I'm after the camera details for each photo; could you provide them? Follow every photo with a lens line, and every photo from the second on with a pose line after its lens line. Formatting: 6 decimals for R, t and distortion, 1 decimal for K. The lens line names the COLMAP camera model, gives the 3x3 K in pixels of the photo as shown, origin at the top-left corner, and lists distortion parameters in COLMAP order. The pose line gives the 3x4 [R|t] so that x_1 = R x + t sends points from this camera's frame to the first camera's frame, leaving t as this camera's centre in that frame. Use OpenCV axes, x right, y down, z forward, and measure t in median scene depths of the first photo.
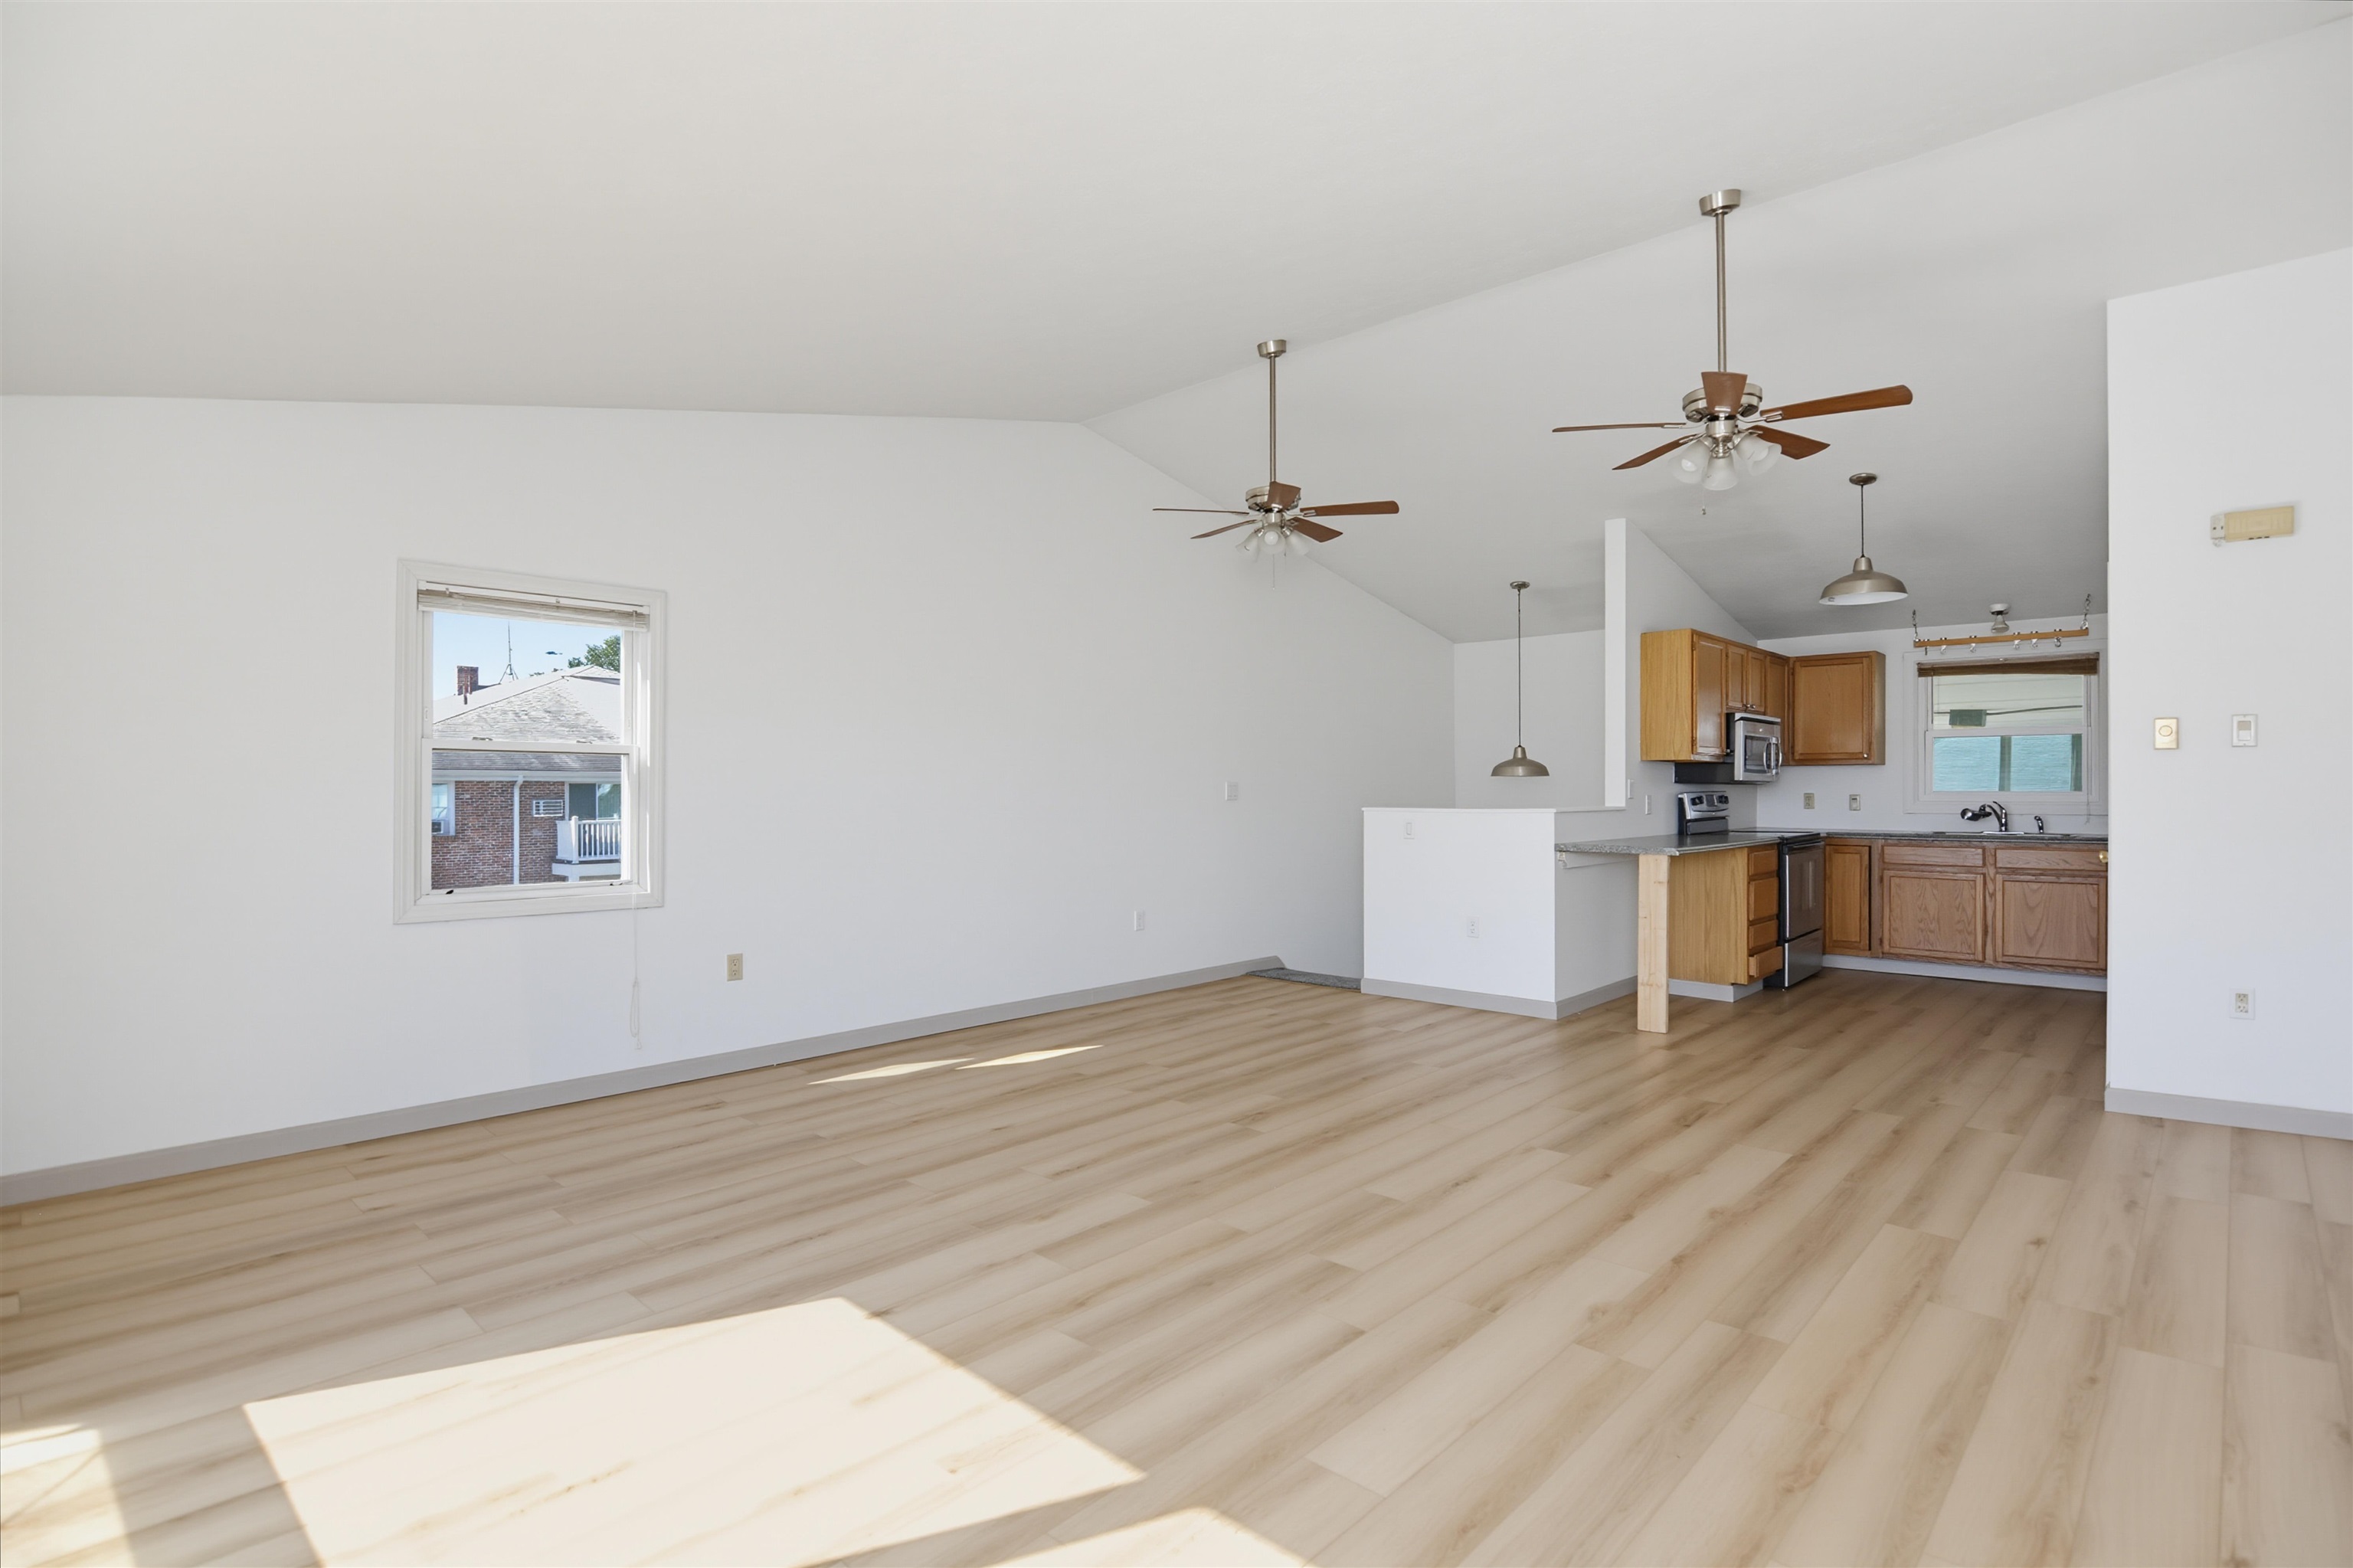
lens RADIAL K [[1147.1, 0, 1209.2], [0, 1147.1, 797.3], [0, 0, 1]] dist [-0.010962, -0.000693]
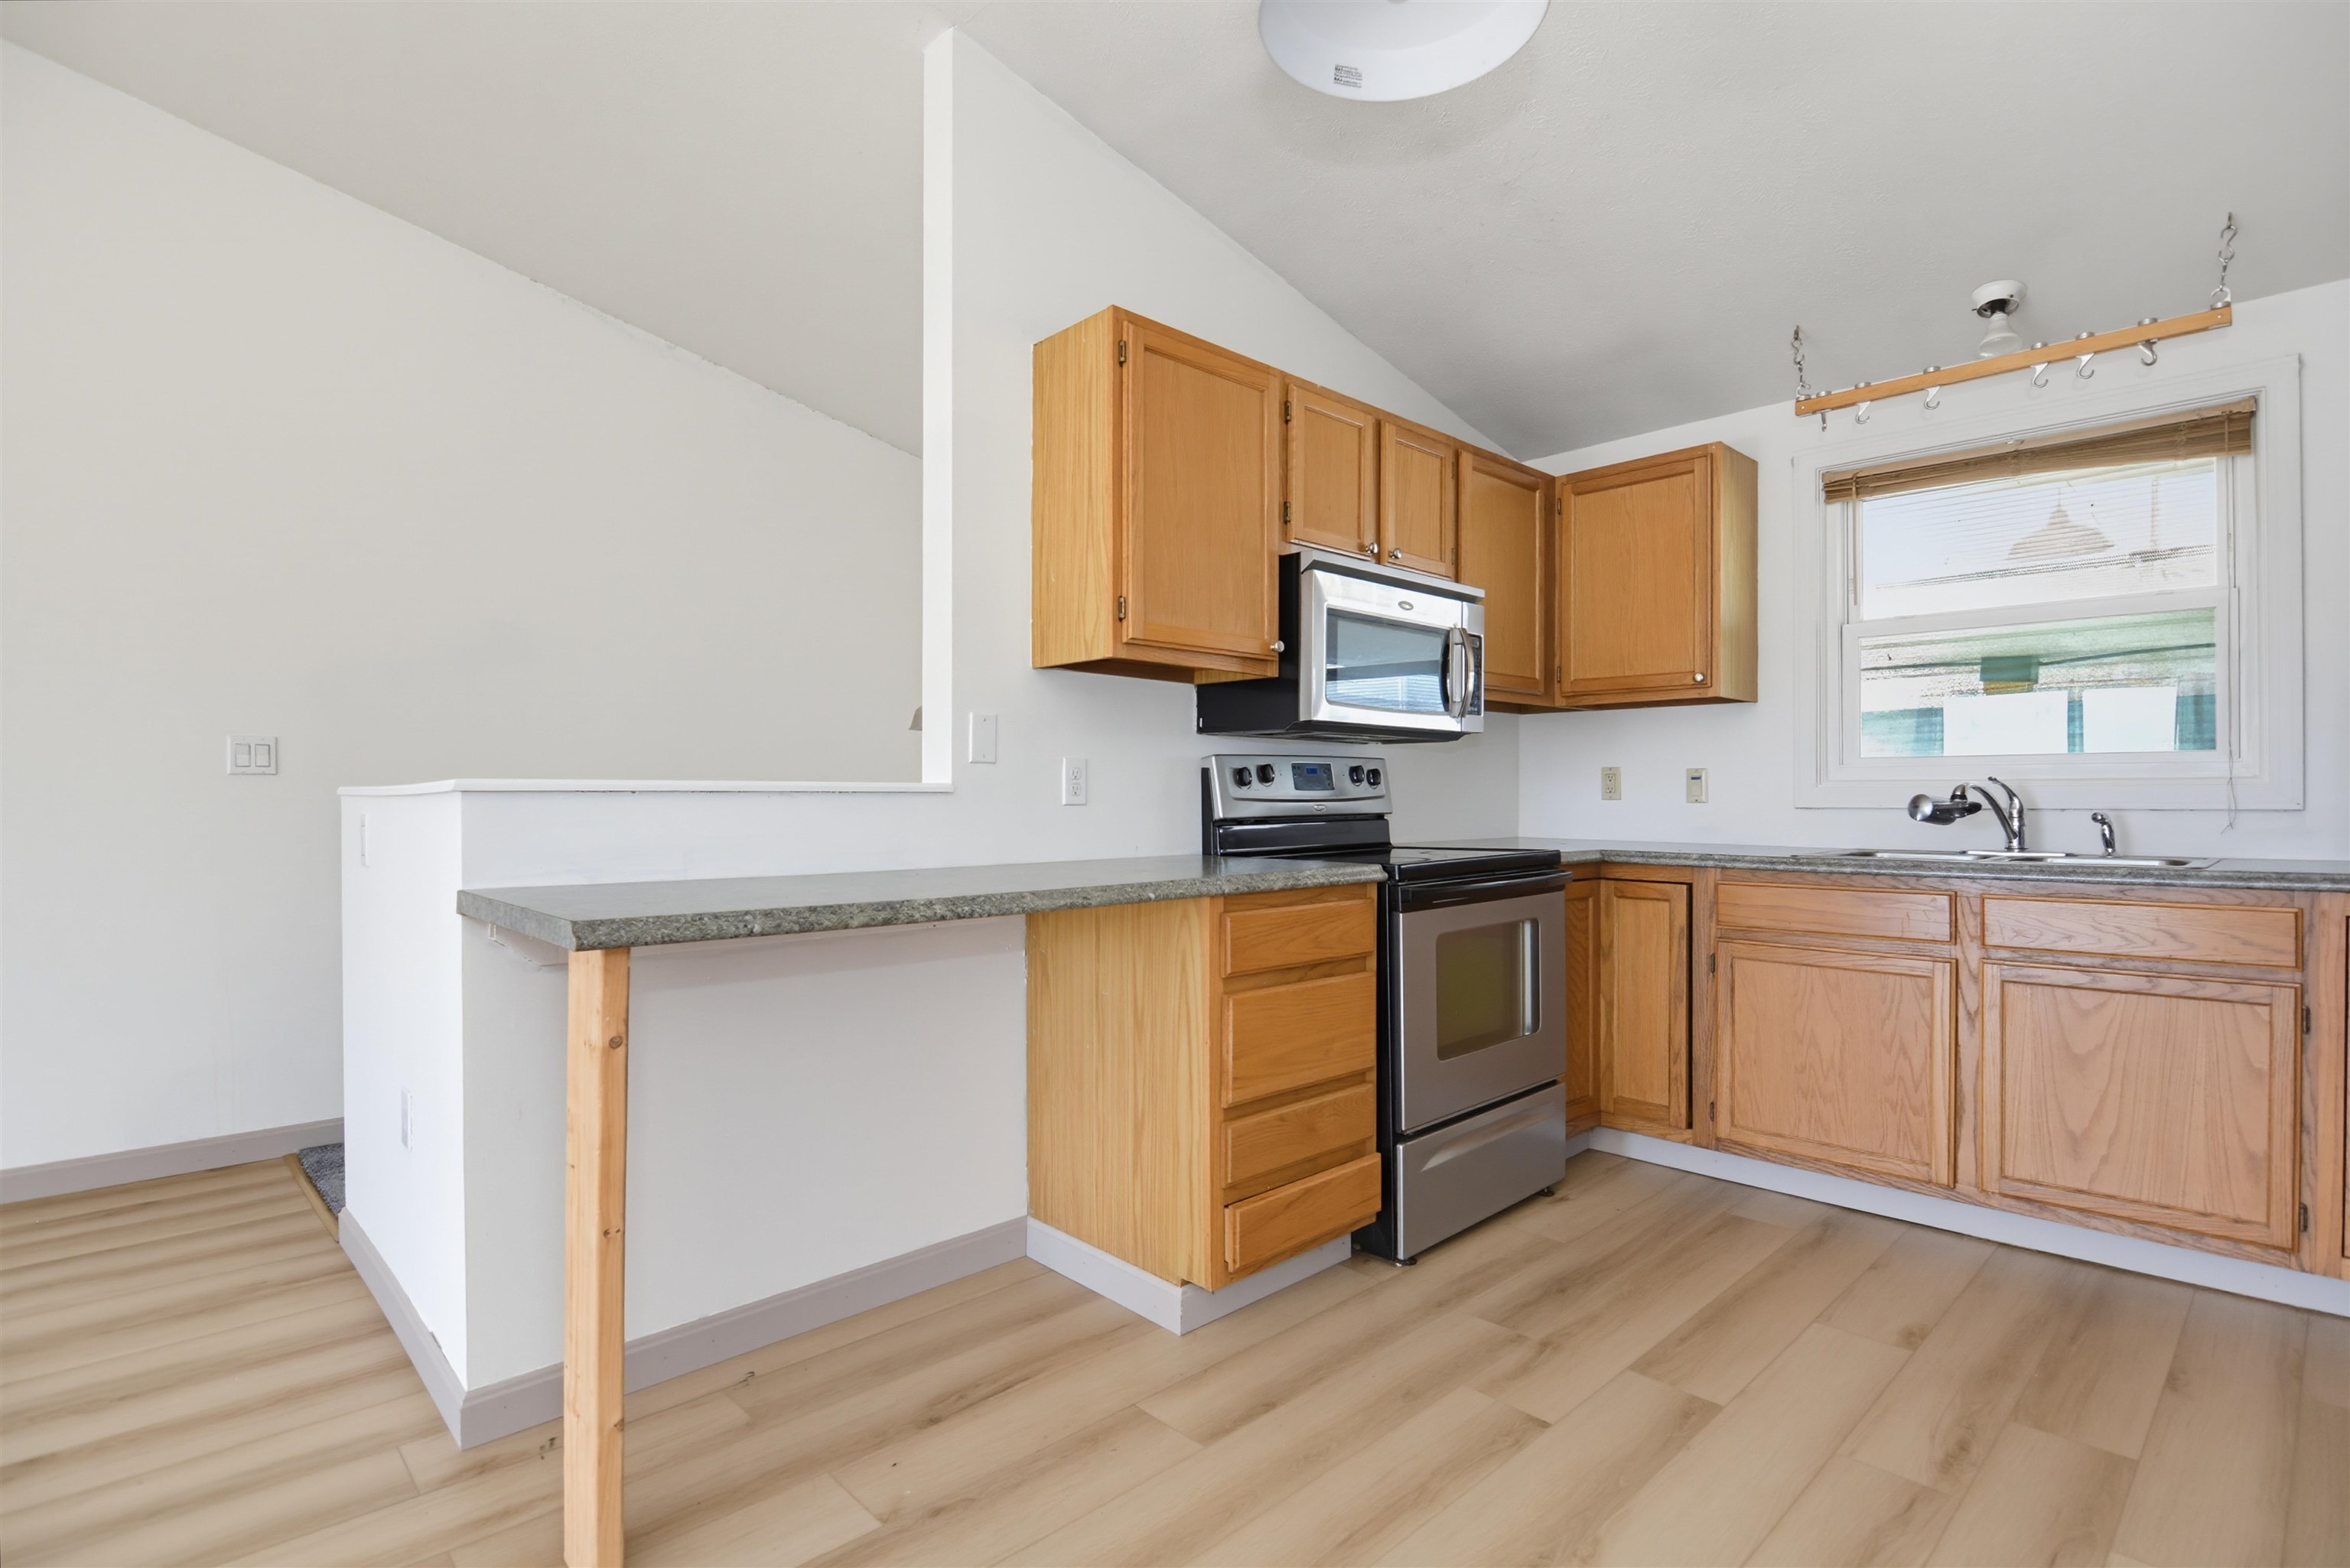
lens RADIAL K [[1148.8, 0, 1186.9], [0, 1148.8, 796.1], [0, 0, 1]] dist [-0.016480, -0.000893]
pose [[0.997588, 0.001115, -0.069402, 0.467696], [-0.001512, 0.999983, -0.005677, 0.014345], [0.069395, 0.005769, 0.997573, 0.624117]]
